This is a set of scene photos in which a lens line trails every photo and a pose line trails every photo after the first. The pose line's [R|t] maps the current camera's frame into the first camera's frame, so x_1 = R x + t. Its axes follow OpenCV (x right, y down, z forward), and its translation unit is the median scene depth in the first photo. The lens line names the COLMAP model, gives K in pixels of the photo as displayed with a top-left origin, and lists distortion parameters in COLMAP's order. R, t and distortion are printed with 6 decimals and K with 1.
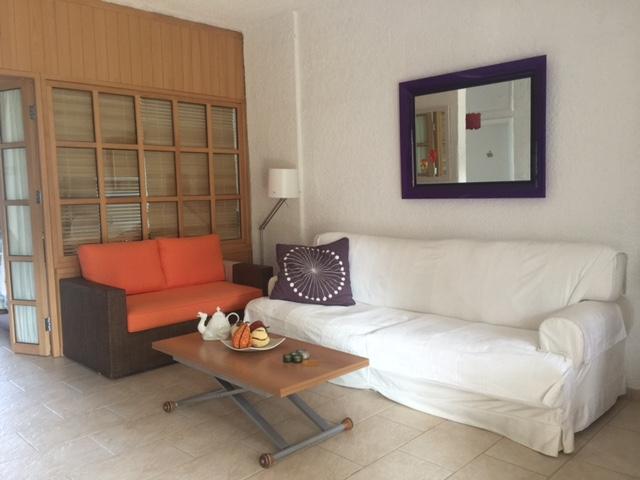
lens RADIAL K [[548.4, 0, 320.0], [0, 548.4, 240.0], [0, 0, 1]] dist [0.008616, 0.002070]
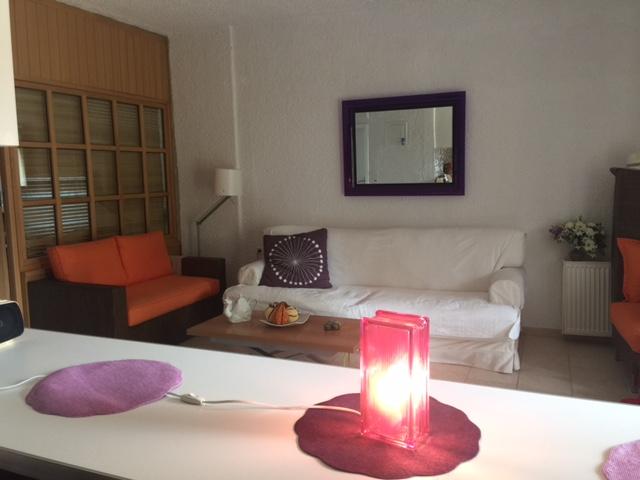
lens RADIAL K [[556.4, 0, 321.5], [0, 556.4, 232.9], [0, 0, 1]] dist [0.011399, 0.004372]
pose [[0.928115, -0.037802, 0.370370, -0.315448], [0.034240, 0.999283, 0.016190, -0.013694], [-0.370716, -0.002345, 0.928743, -0.109664]]
